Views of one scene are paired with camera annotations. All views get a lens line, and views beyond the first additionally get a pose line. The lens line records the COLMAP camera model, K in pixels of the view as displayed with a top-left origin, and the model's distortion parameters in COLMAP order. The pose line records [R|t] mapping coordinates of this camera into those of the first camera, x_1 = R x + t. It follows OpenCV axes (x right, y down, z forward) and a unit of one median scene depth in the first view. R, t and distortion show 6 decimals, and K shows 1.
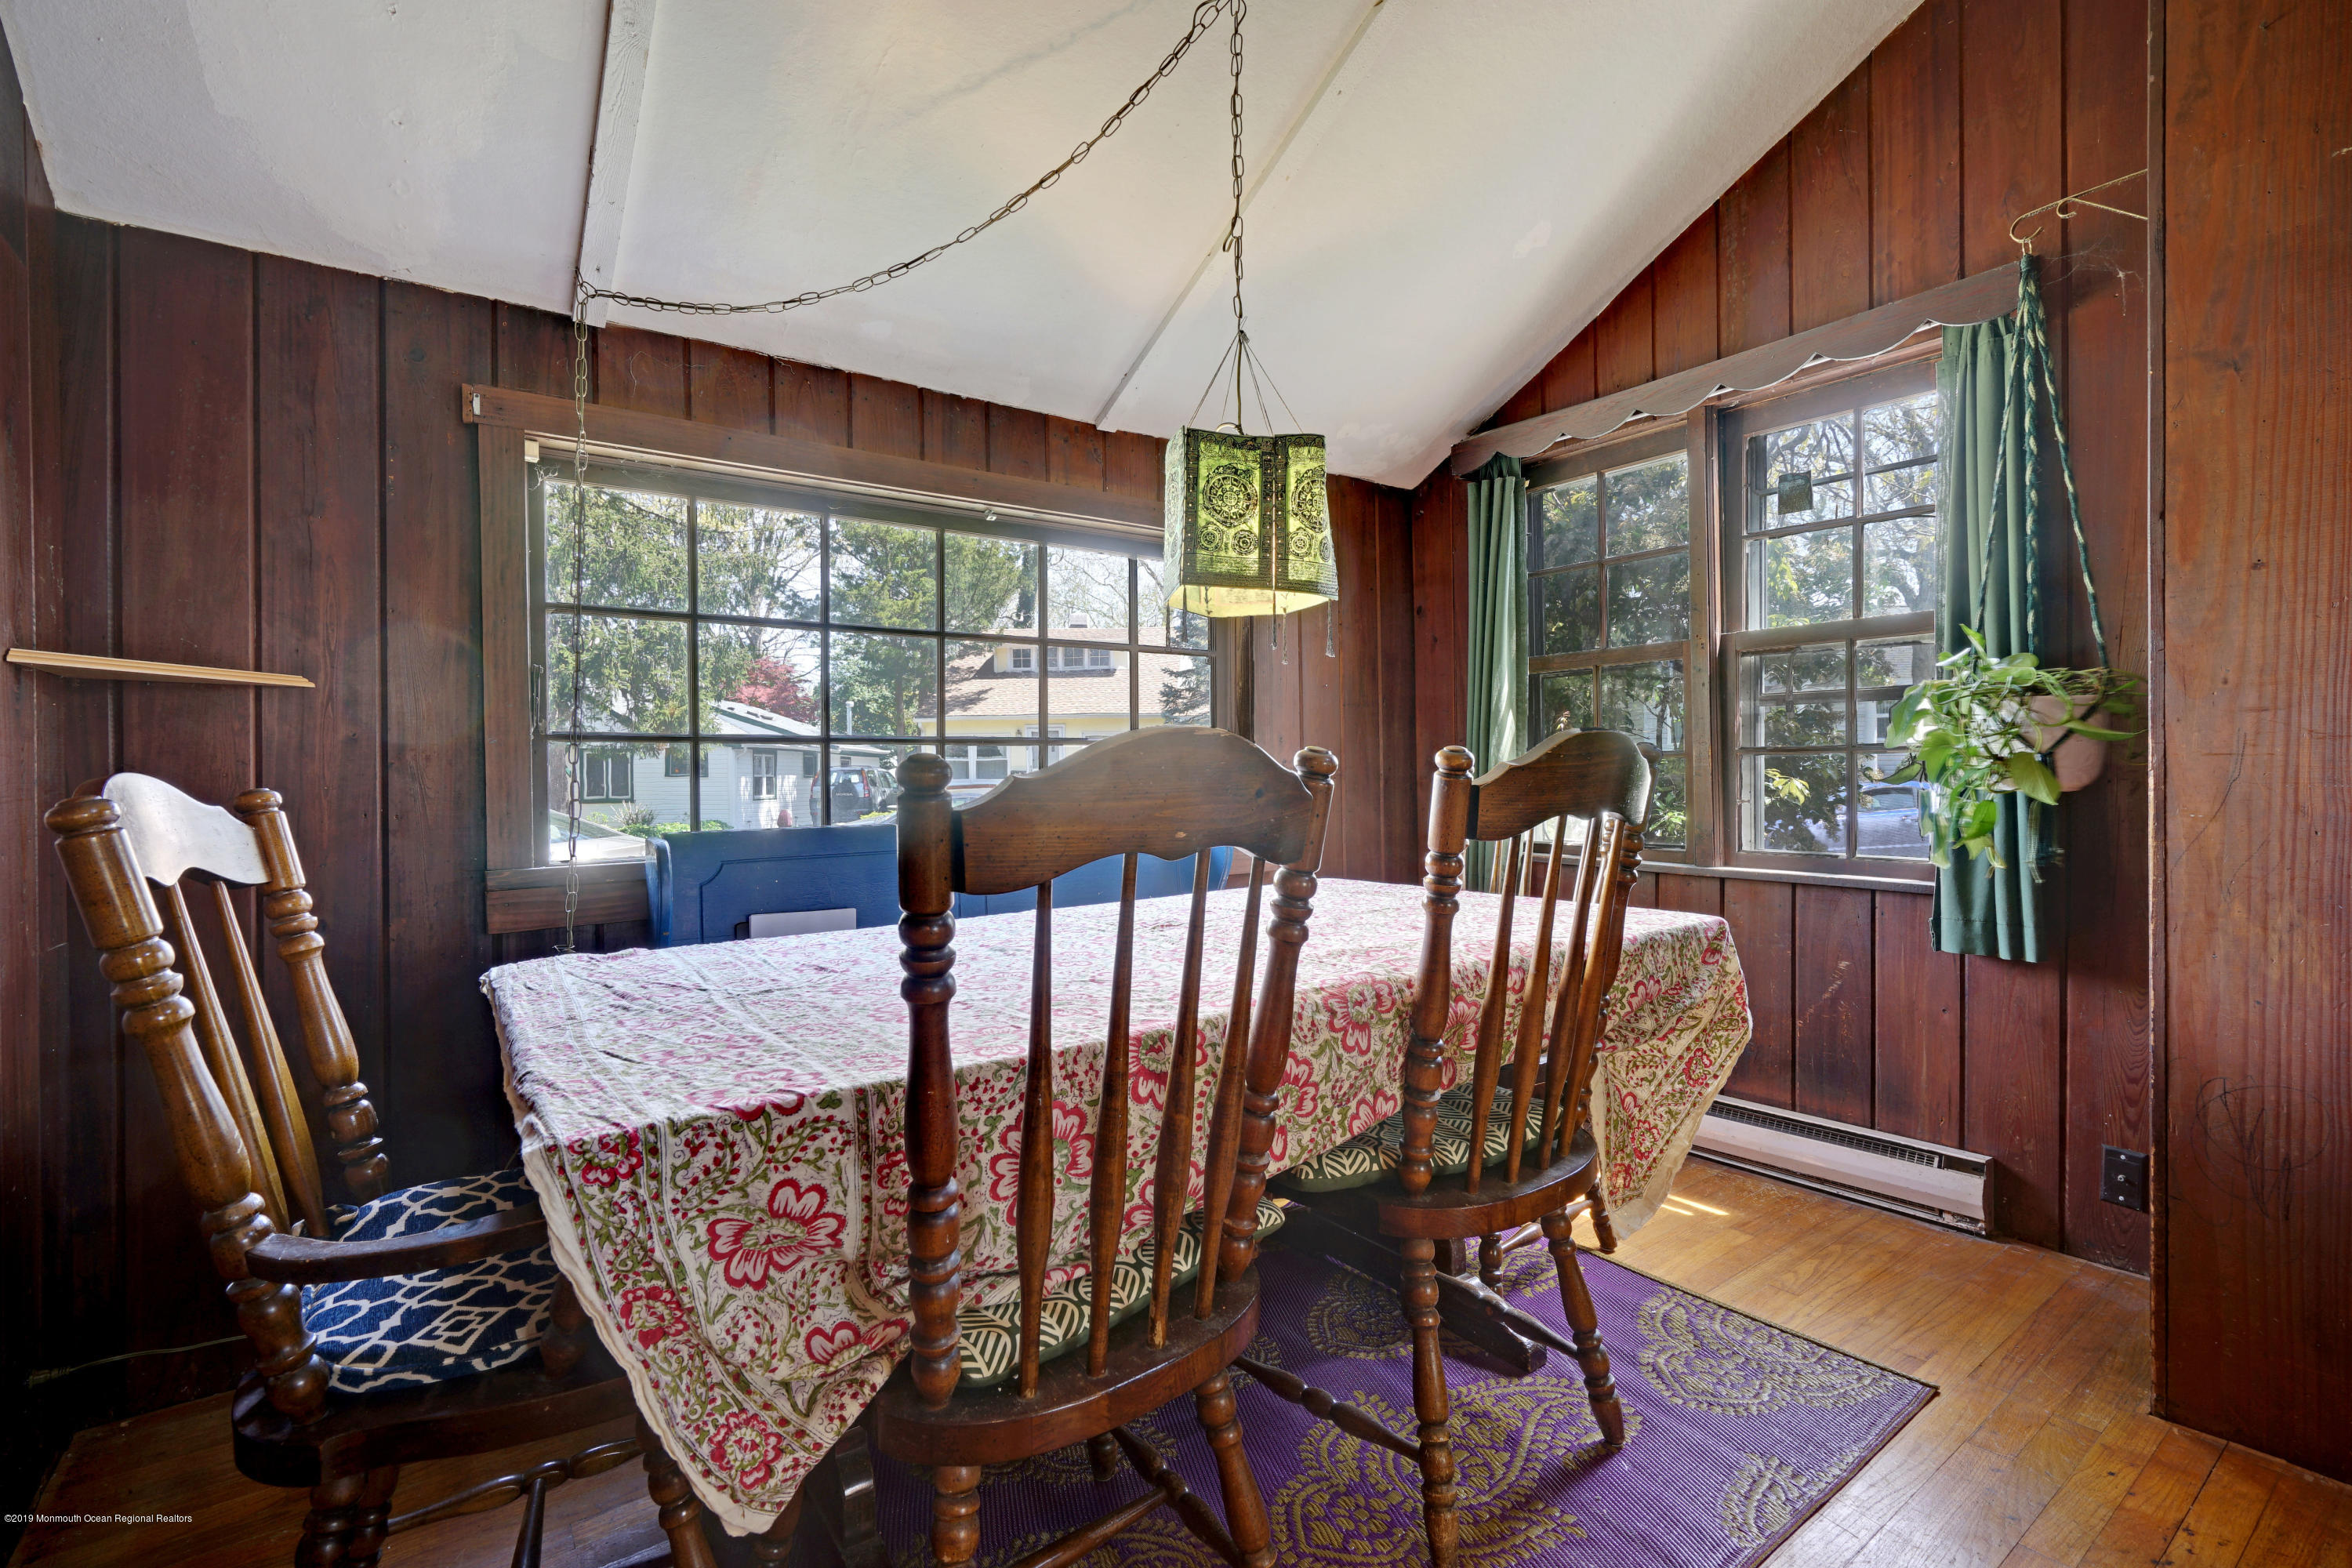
lens RADIAL K [[1059.5, 0, 1164.9], [0, 1059.5, 784.1], [0, 0, 1]] dist [-0.003417, 0.000045]
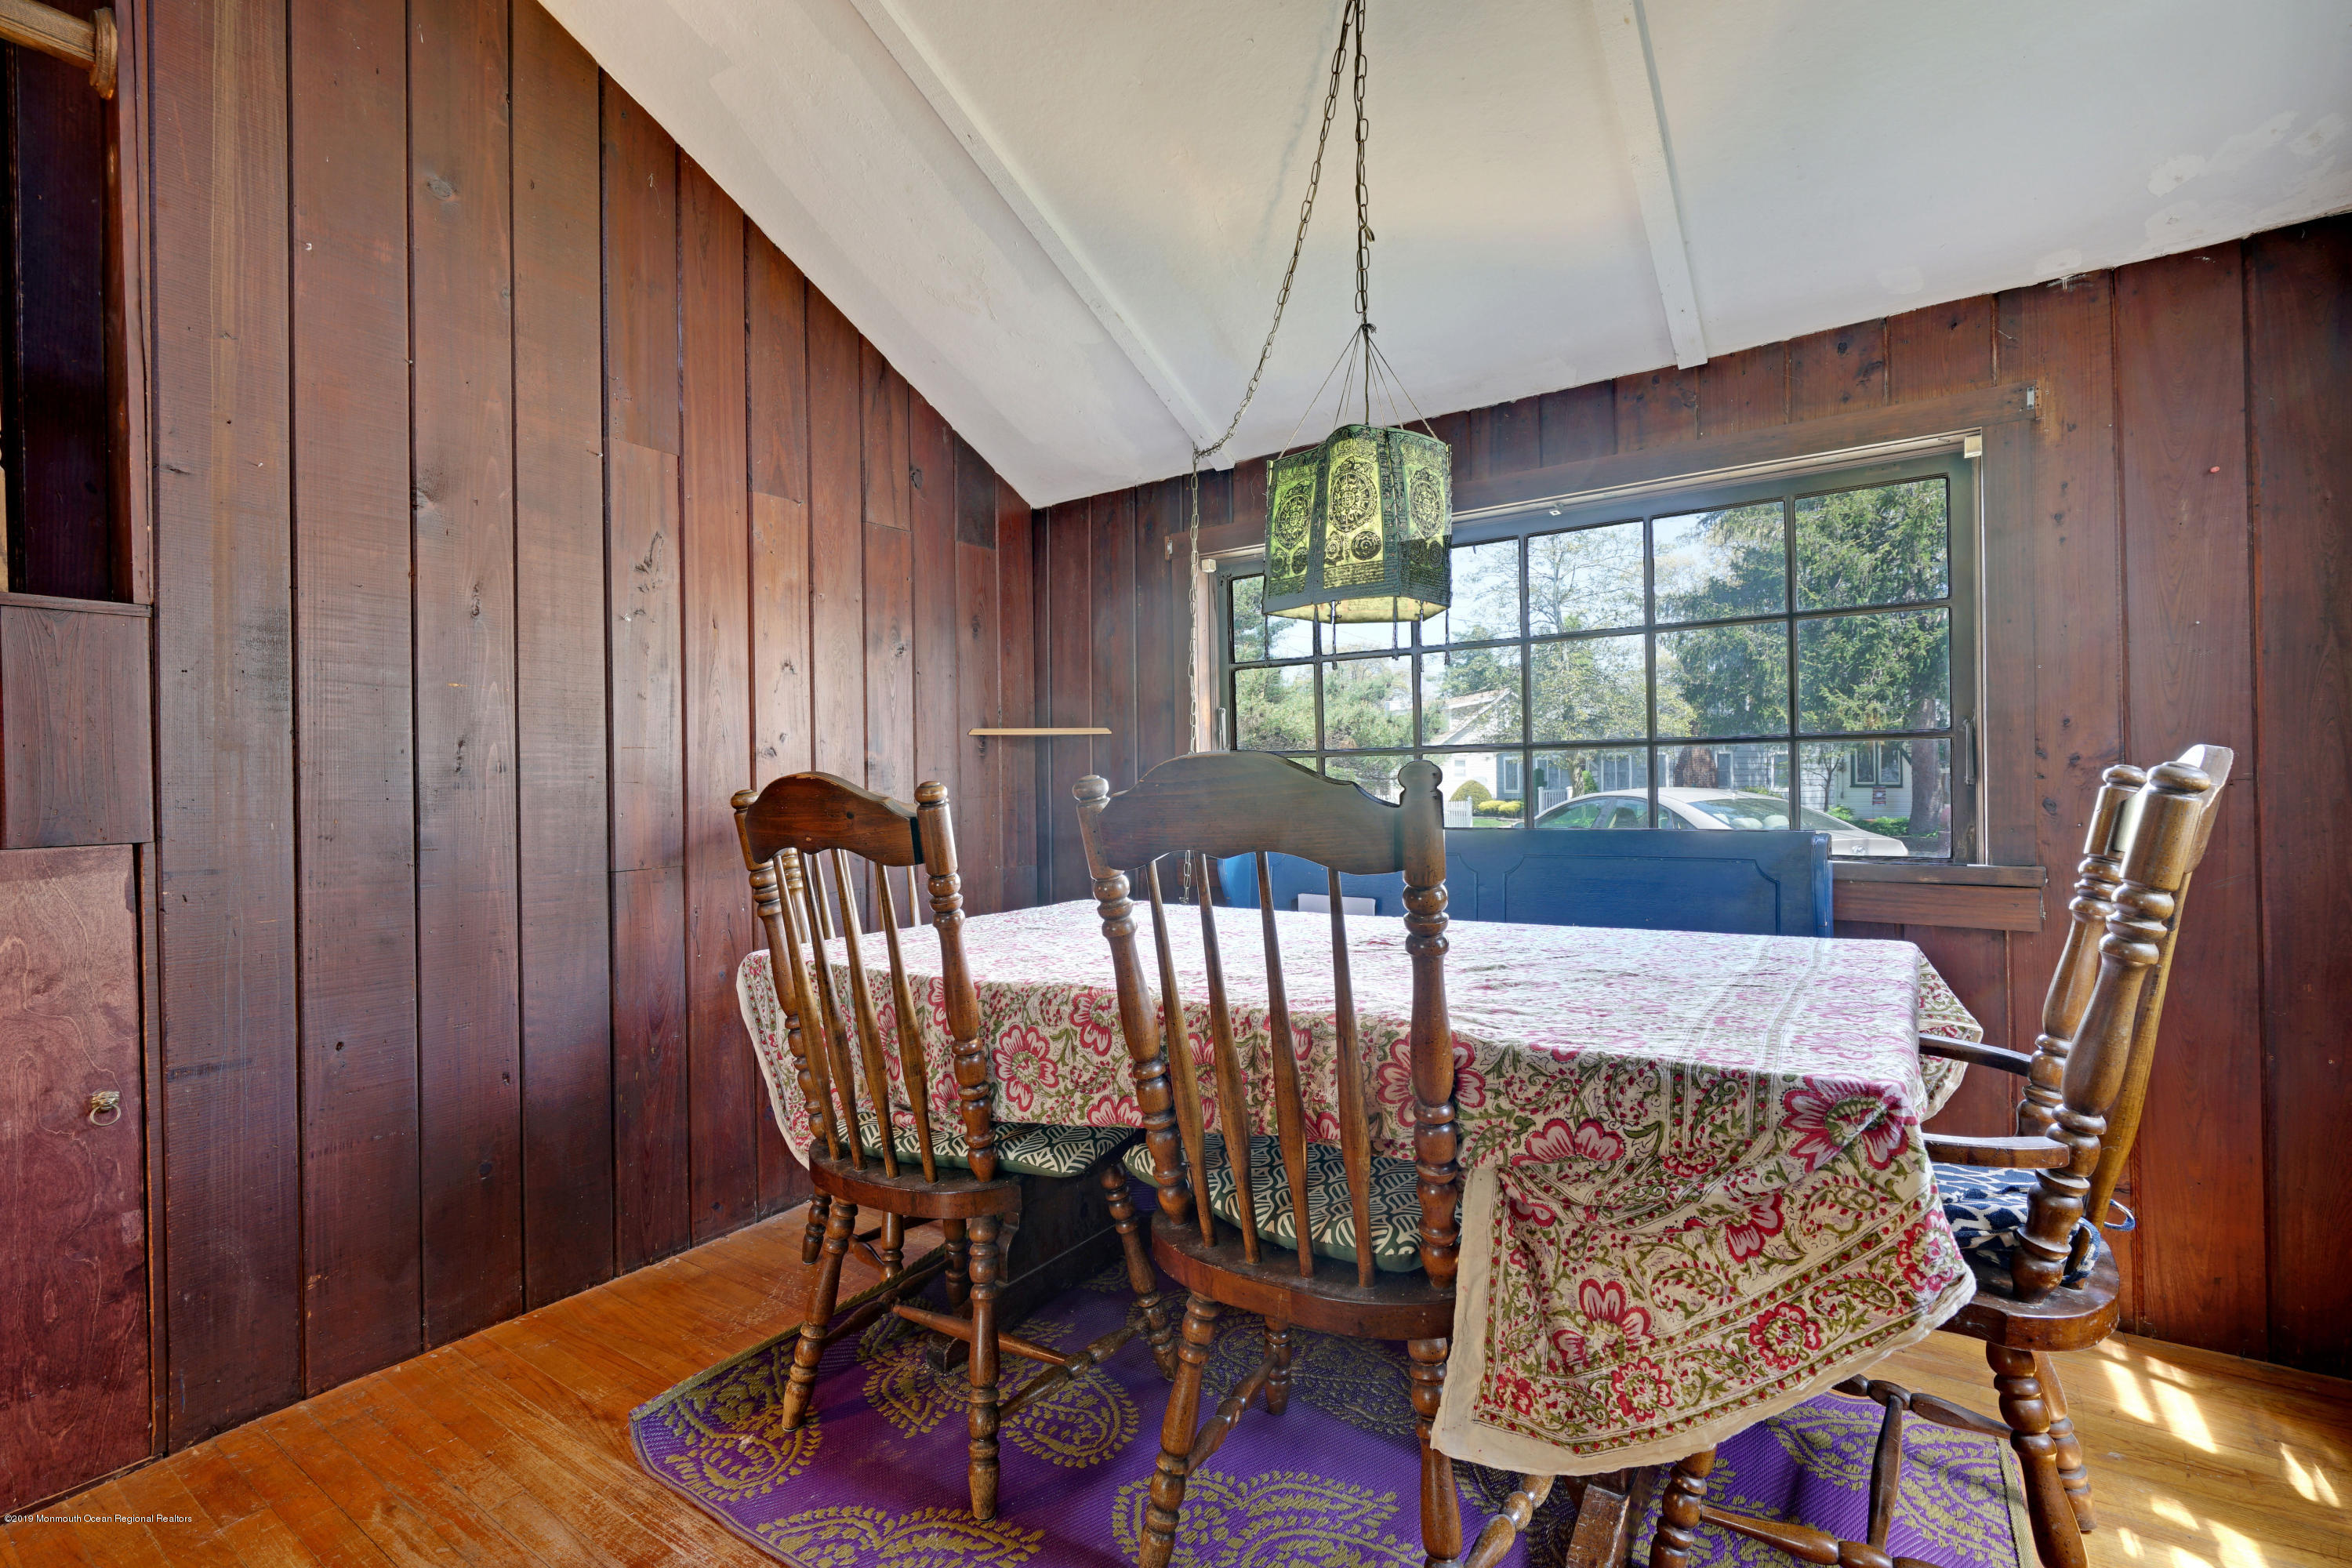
lens RADIAL K [[1059.5, 0, 1164.9], [0, 1059.5, 784.1], [0, 0, 1]] dist [-0.003417, 0.000045]
pose [[0.327313, 0.009079, -0.944872, 0.942901], [0.006148, 0.999912, 0.011738, -0.029366], [0.944896, -0.009651, 0.327229, 0.532573]]
